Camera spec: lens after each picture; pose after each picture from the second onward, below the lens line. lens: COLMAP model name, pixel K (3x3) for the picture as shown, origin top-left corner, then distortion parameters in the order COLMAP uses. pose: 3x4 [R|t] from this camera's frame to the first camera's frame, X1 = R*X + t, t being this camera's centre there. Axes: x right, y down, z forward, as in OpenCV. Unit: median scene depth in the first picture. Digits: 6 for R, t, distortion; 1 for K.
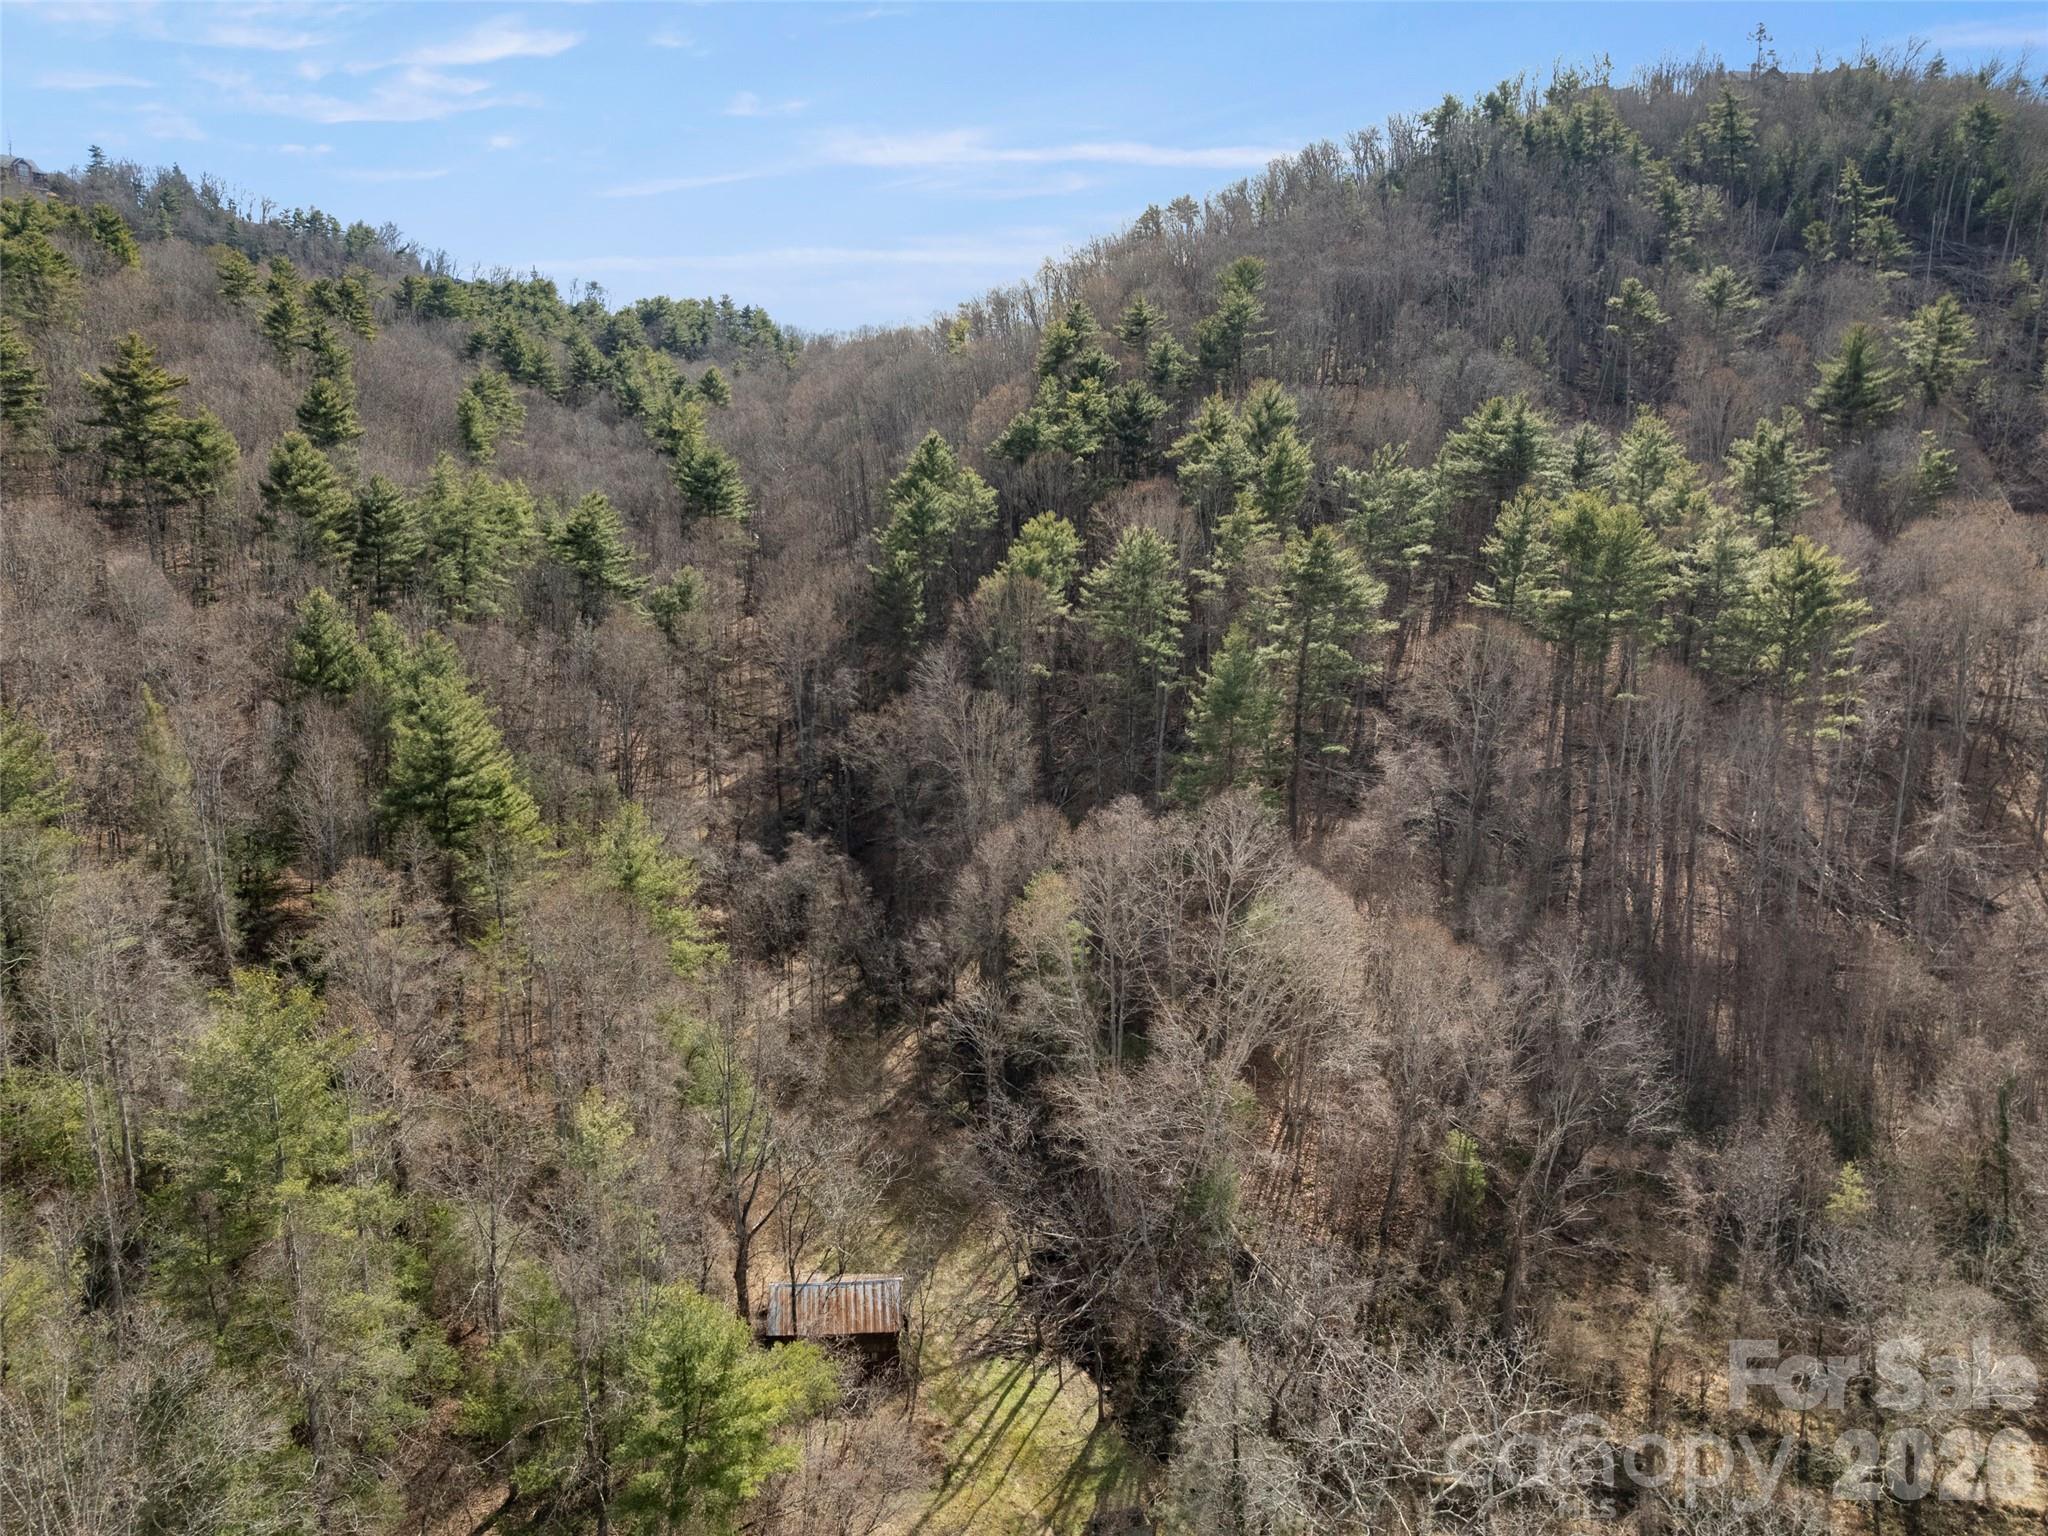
lens RADIAL K [[1453.7, 0, 1021.4], [0, 1453.7, 781.0], [0, 0, 1]] dist [-0.036758, 0.006291]
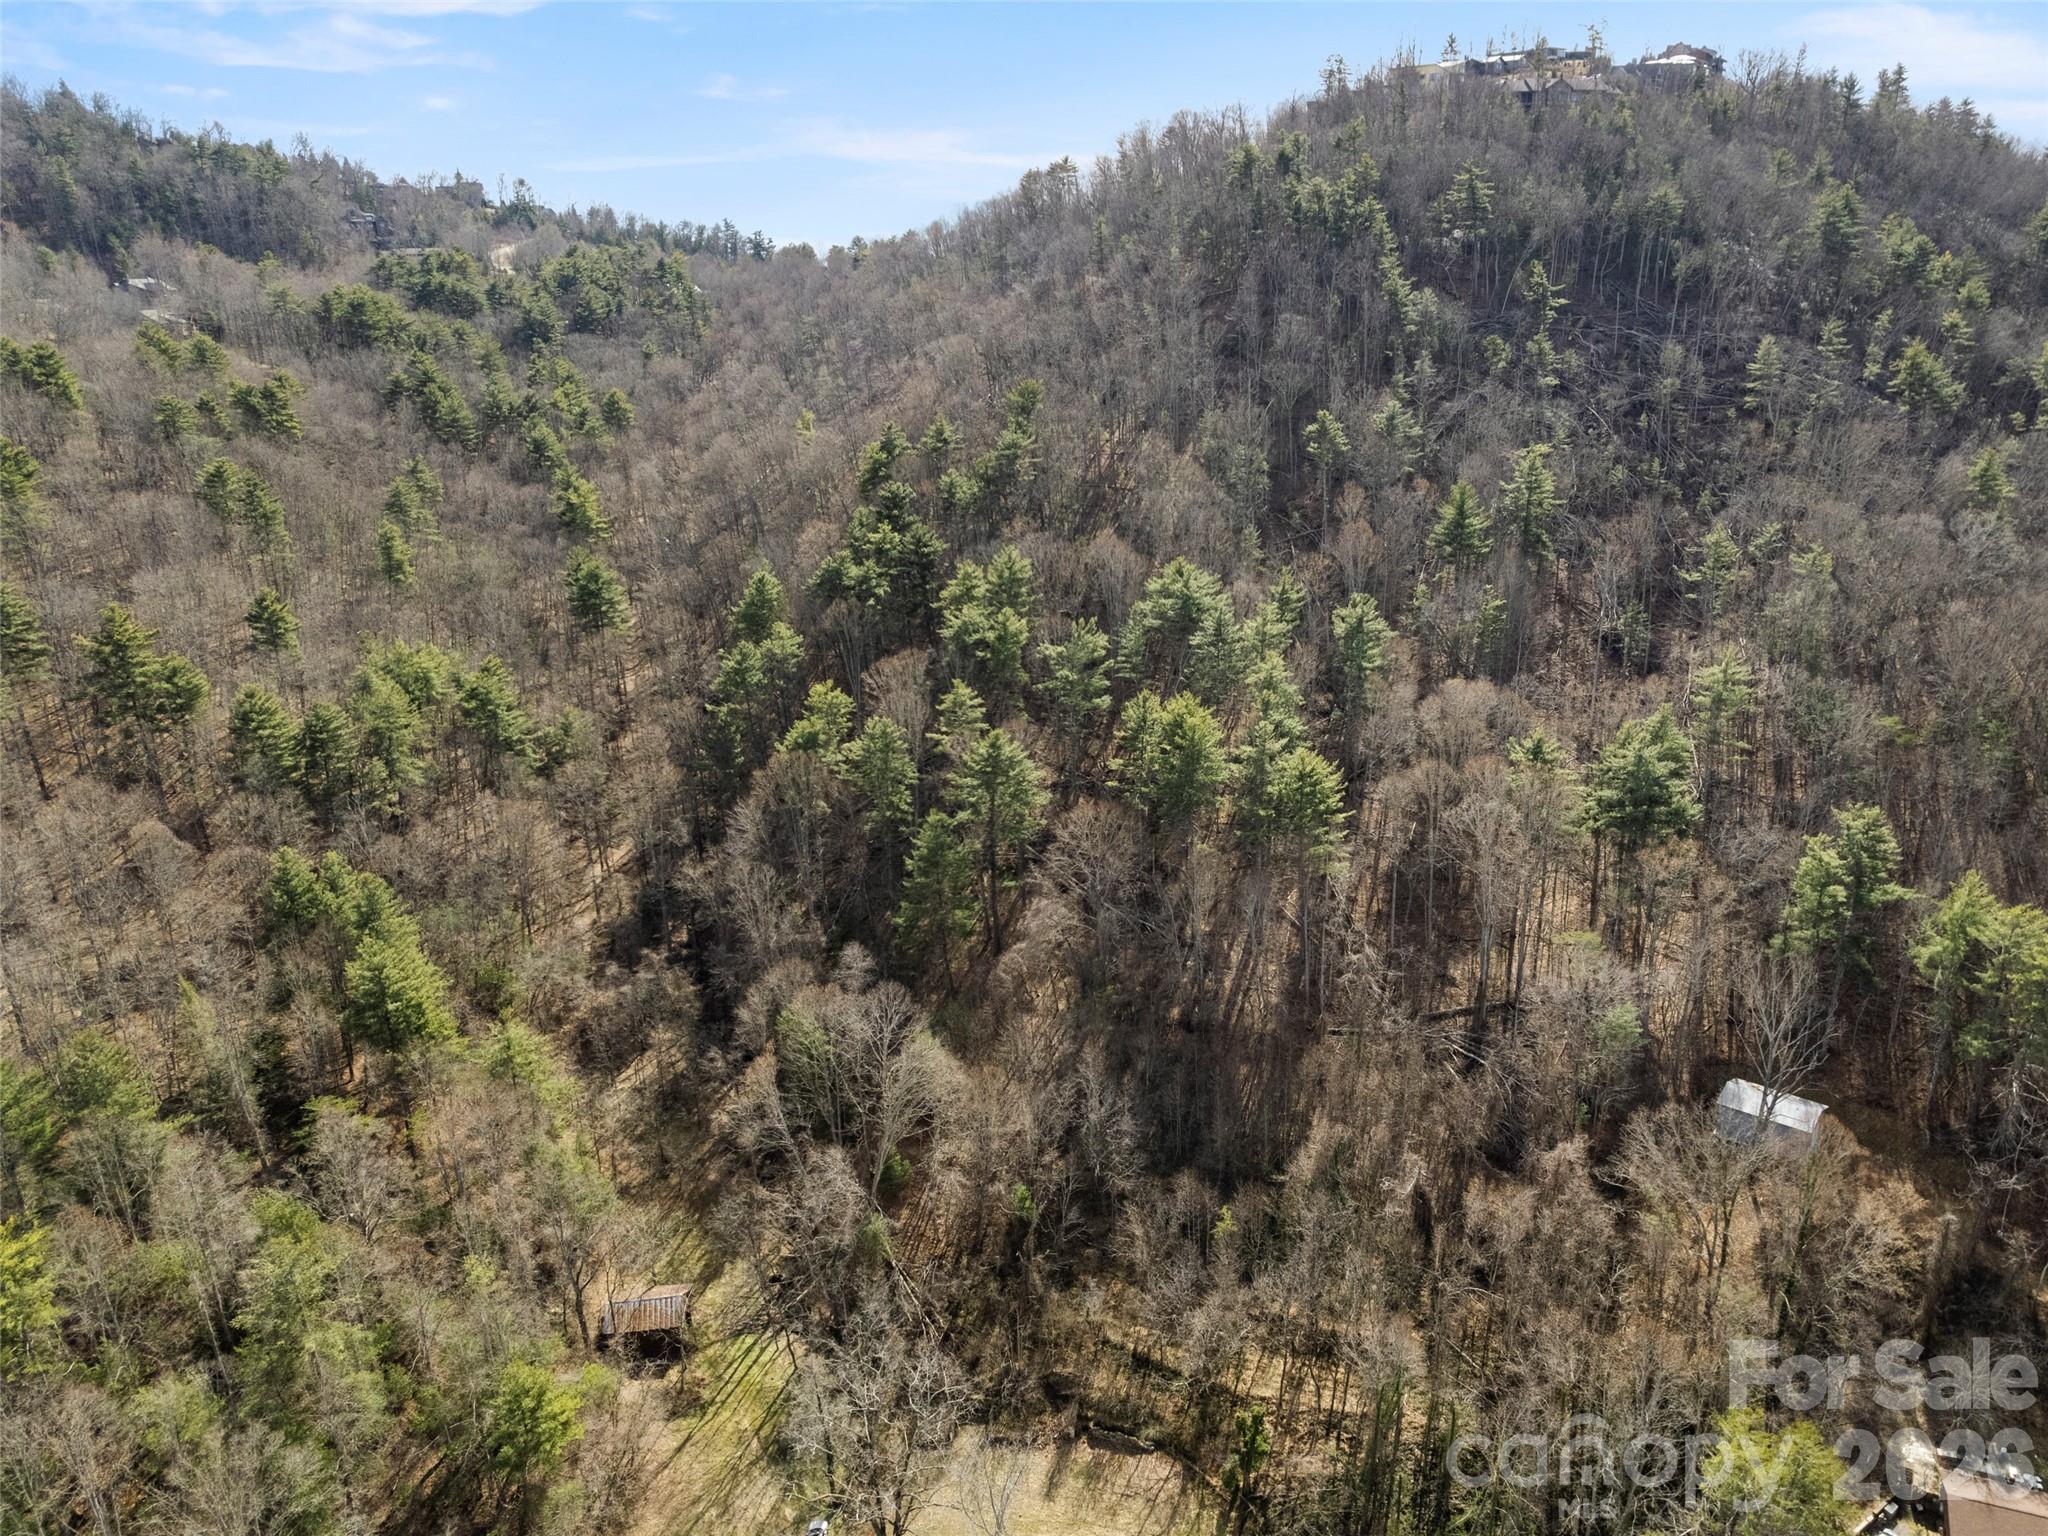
lens RADIAL K [[1483.1, 0, 1148.2], [0, 1483.1, 768.8], [0, 0, 1]] dist [-0.078599, 0.073446]
pose [[0.996413, -0.044850, 0.071760, 0.233057], [0.034779, 0.990112, 0.135902, -0.310446], [-0.077145, -0.132919, 0.988120, -0.425536]]
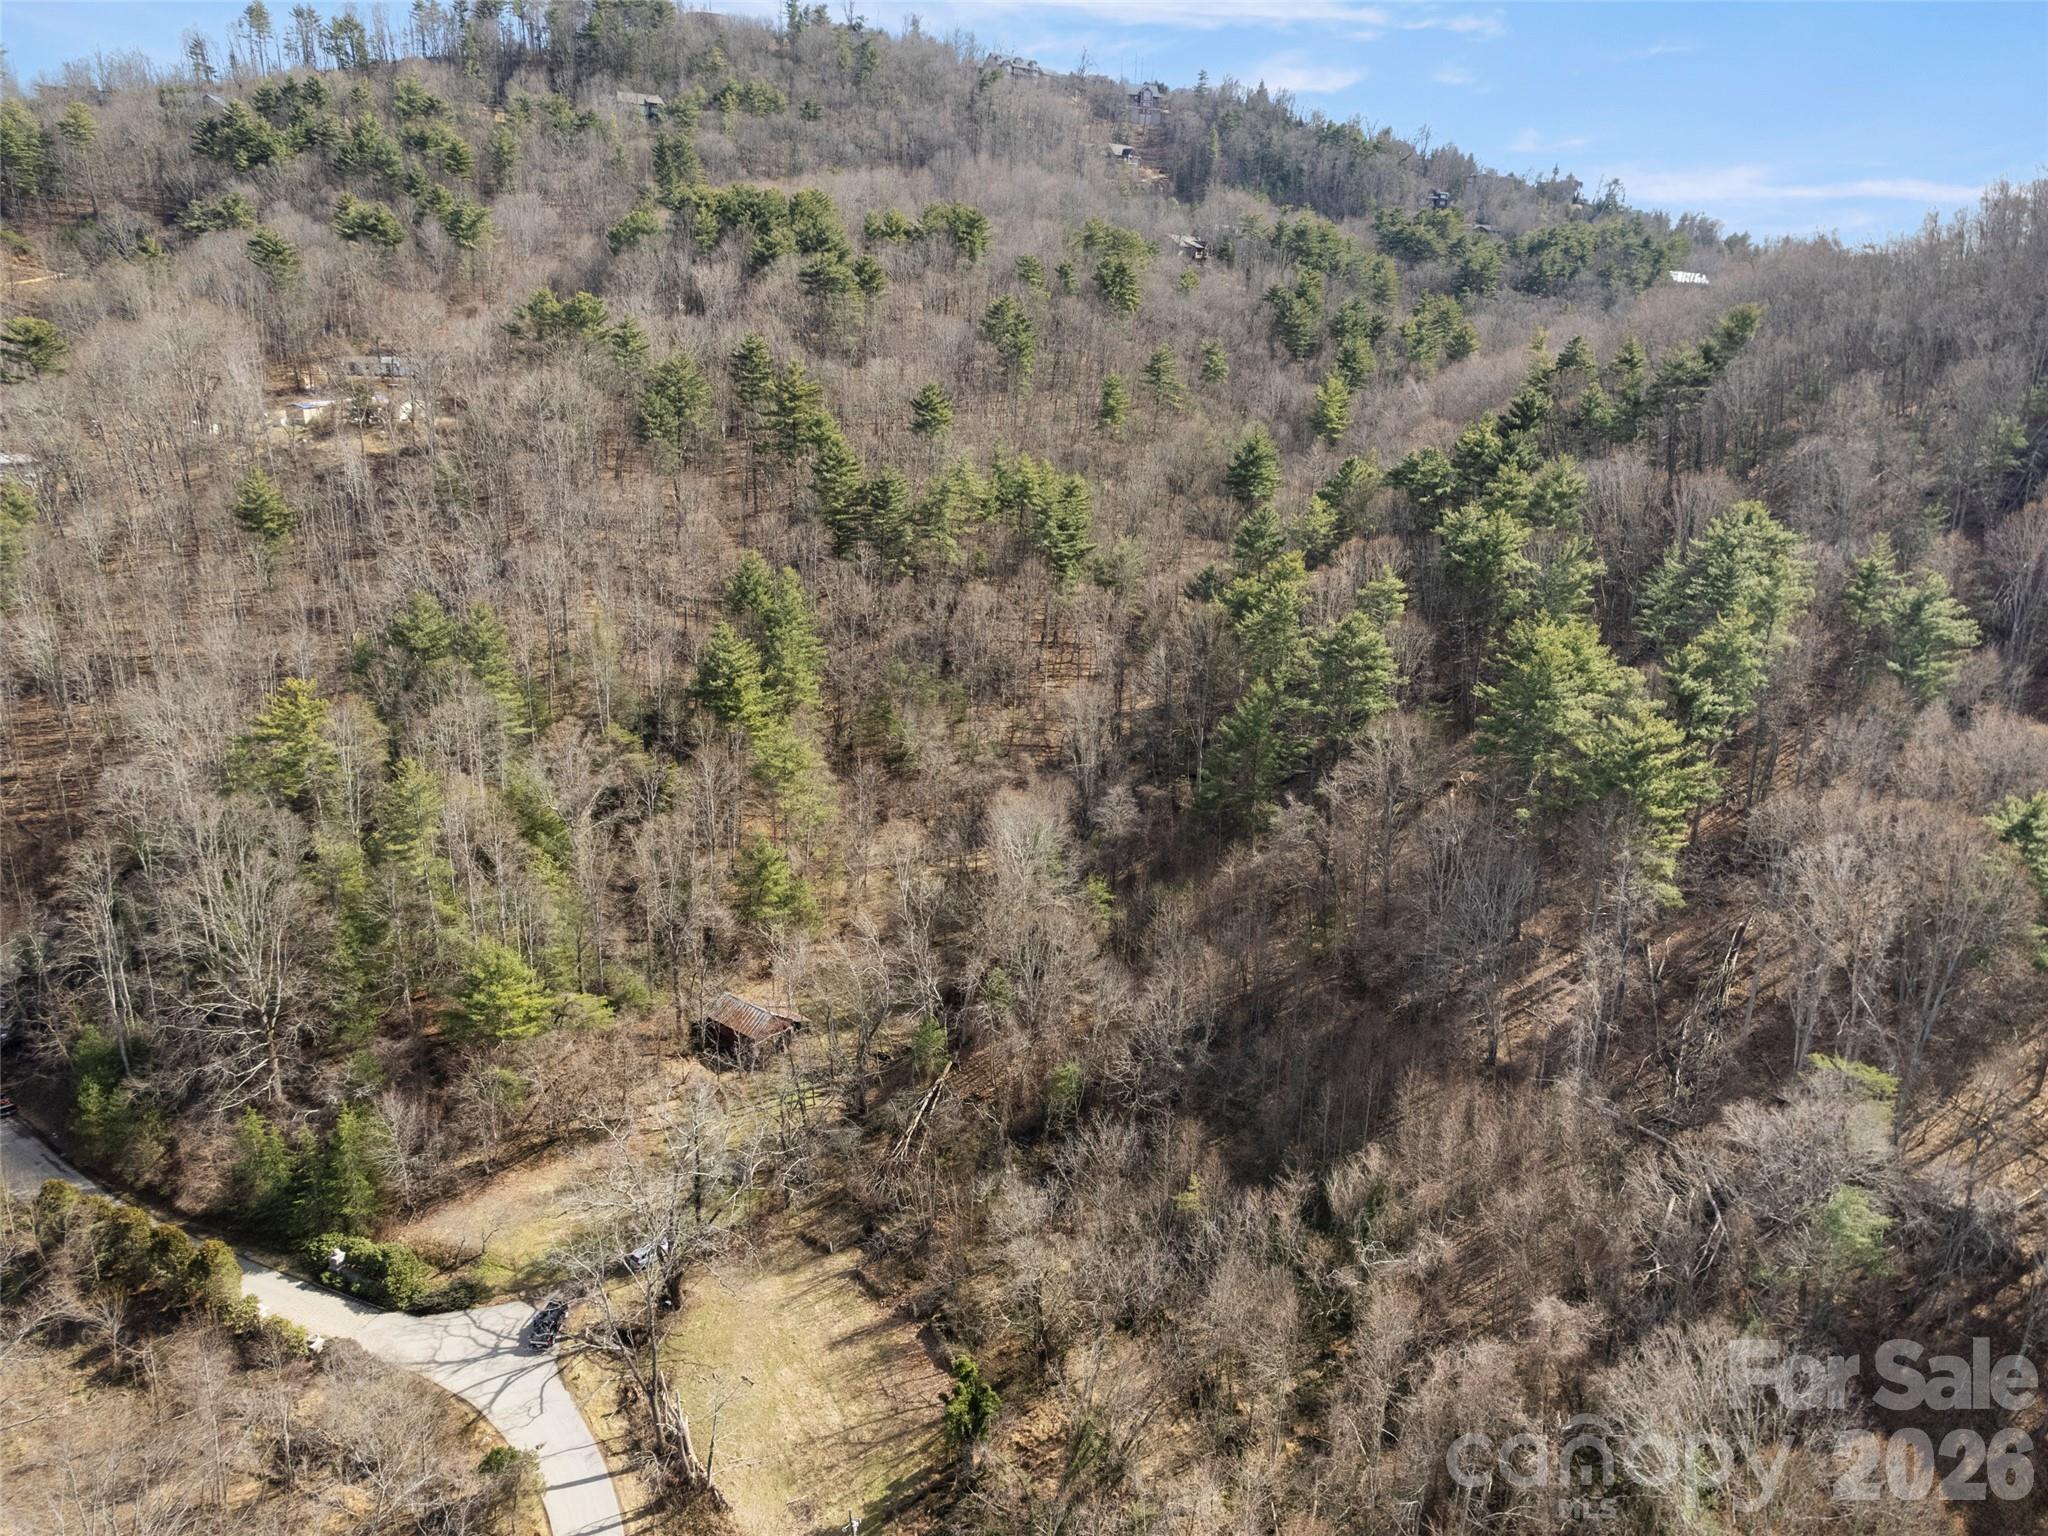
lens RADIAL K [[1483.1, 0, 1148.2], [0, 1483.1, 768.8], [0, 0, 1]] dist [-0.078599, 0.073446]
pose [[0.766958, 0.241644, -0.594461, 0.792310], [-0.186919, 0.970344, 0.153280, -0.192133], [0.613871, -0.006443, 0.789380, -0.079915]]
